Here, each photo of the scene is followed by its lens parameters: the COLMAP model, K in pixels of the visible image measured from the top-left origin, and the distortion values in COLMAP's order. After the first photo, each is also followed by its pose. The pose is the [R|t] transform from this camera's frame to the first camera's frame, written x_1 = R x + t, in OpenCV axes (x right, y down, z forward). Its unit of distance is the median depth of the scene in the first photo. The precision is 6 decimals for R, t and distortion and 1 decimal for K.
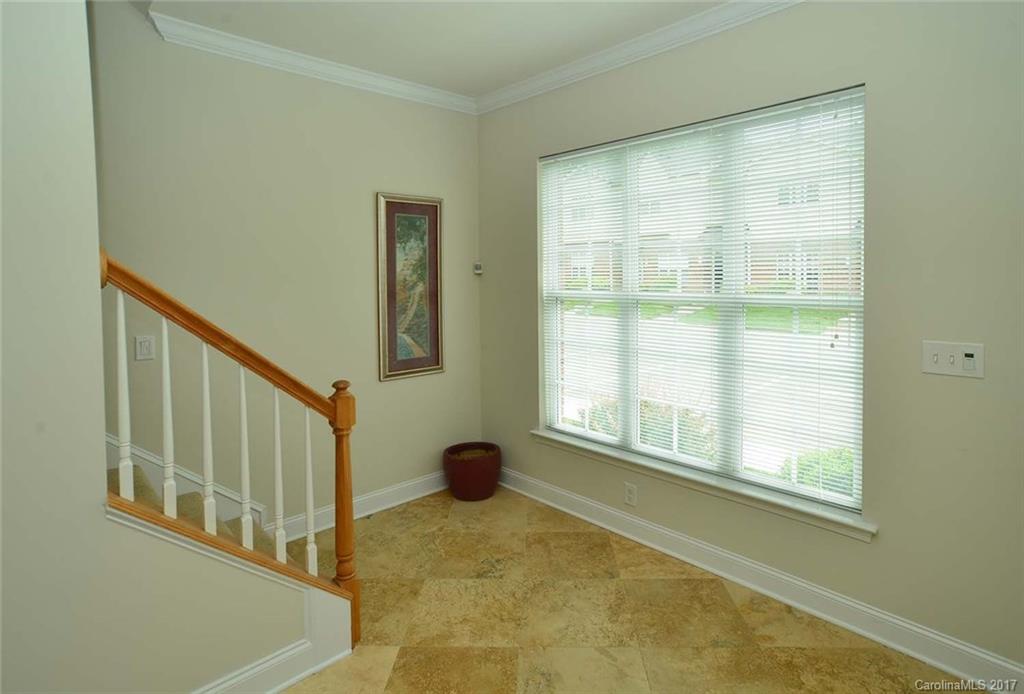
lens RADIAL K [[531.4, 0, 511.6], [0, 531.4, 284.7], [0, 0, 1]] dist [-0.042196, 0.041167]
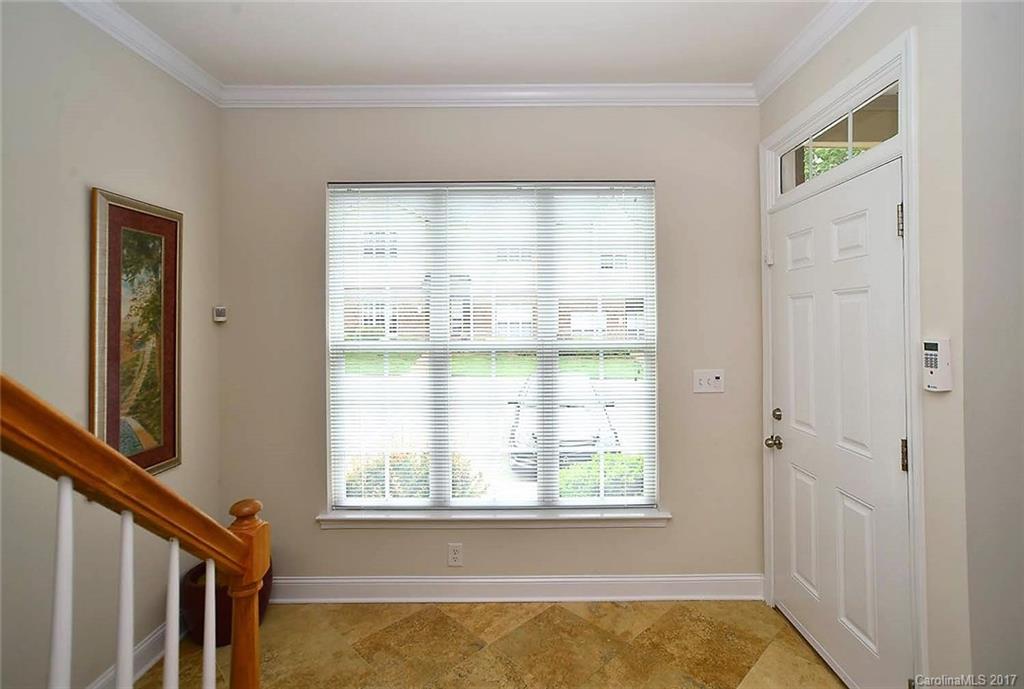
lens RADIAL K [[526.3, 0, 514.8], [0, 526.3, 309.6], [0, 0, 1]] dist [0.004111, 0.001267]
pose [[0.684341, 0.017635, 0.728949, -0.353649], [0.012082, 0.999296, -0.035517, -0.007065], [-0.729062, 0.033113, 0.683646, 0.227585]]
